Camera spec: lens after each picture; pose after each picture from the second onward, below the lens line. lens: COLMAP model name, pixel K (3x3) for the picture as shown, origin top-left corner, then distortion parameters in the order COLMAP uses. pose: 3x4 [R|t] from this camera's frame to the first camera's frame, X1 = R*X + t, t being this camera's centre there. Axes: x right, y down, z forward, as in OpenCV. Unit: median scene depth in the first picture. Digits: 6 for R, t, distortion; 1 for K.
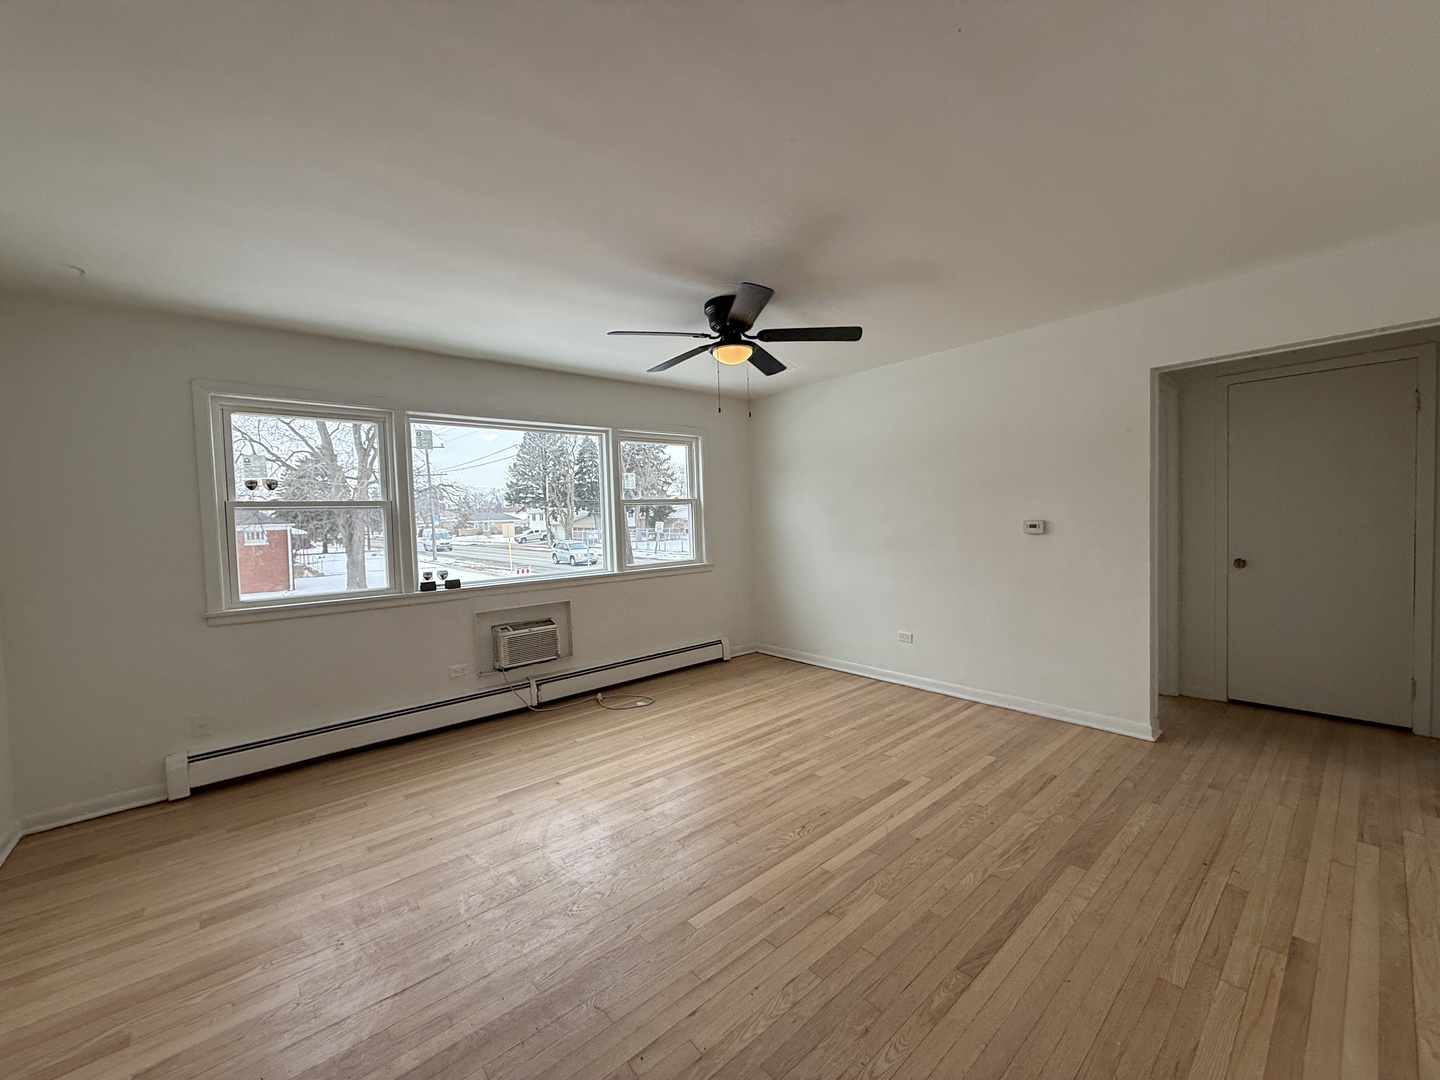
lens RADIAL K [[571.8, 0, 717.8], [0, 571.8, 536.9], [0, 0, 1]] dist [-0.001993, 0.000617]
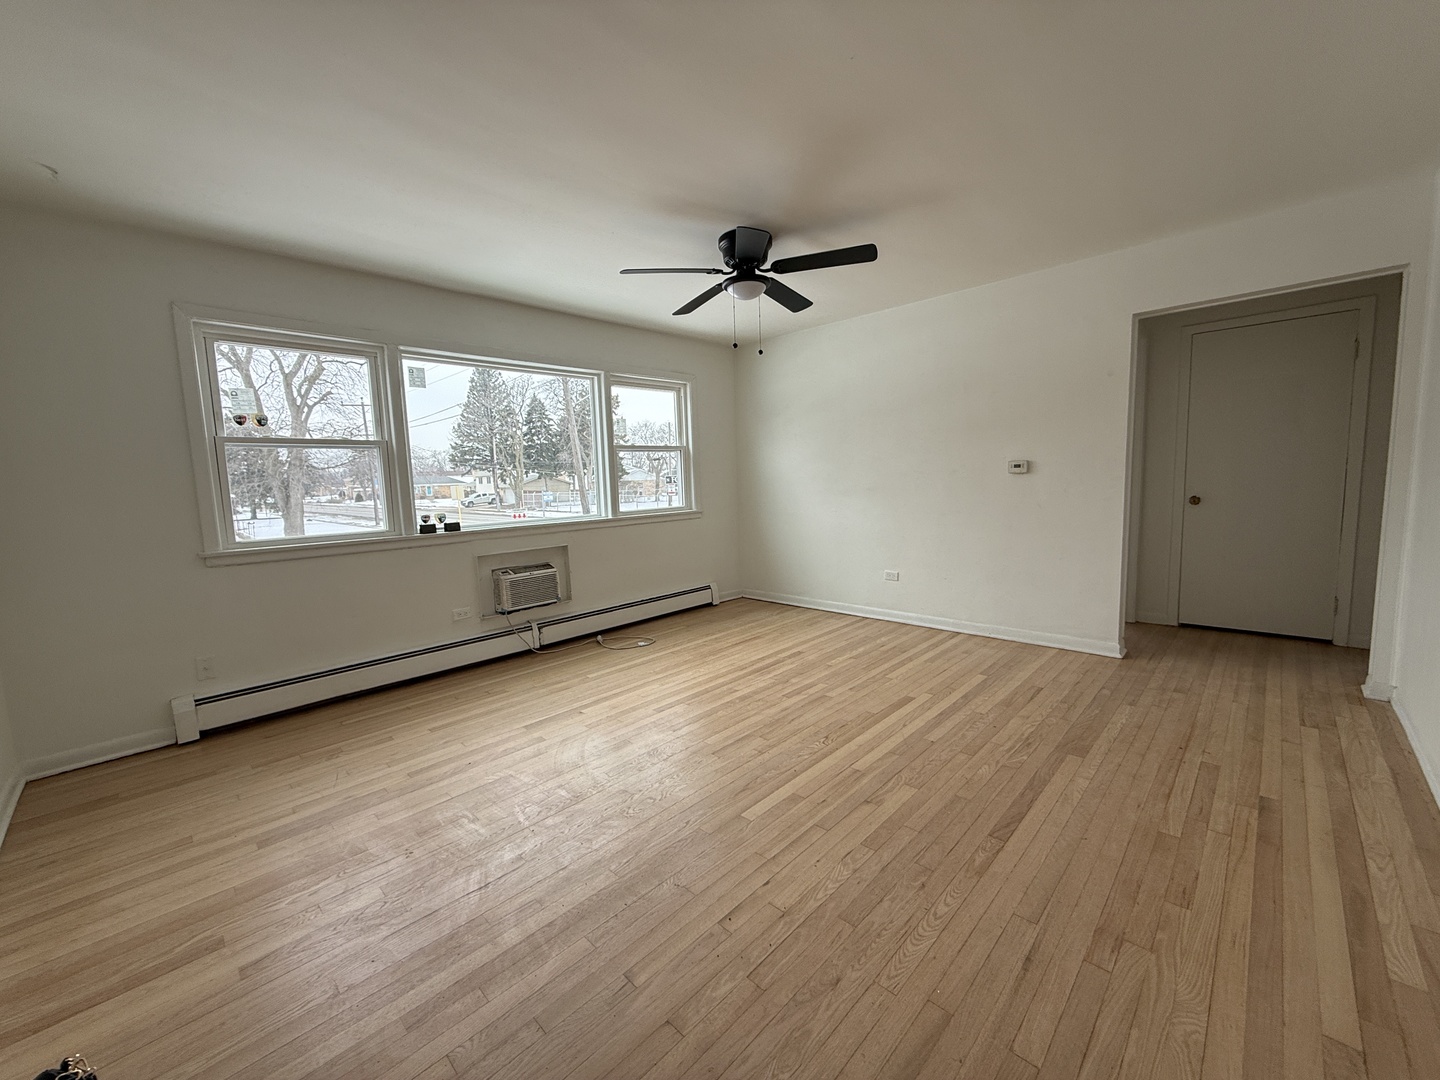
lens RADIAL K [[571.8, 0, 717.8], [0, 571.8, 536.9], [0, 0, 1]] dist [-0.001993, 0.000617]
pose [[0.996401, -0.011659, 0.083964, -0.110718], [0.006295, 0.997938, 0.063871, 0.048255], [-0.084535, -0.063113, 0.994420, -0.022682]]
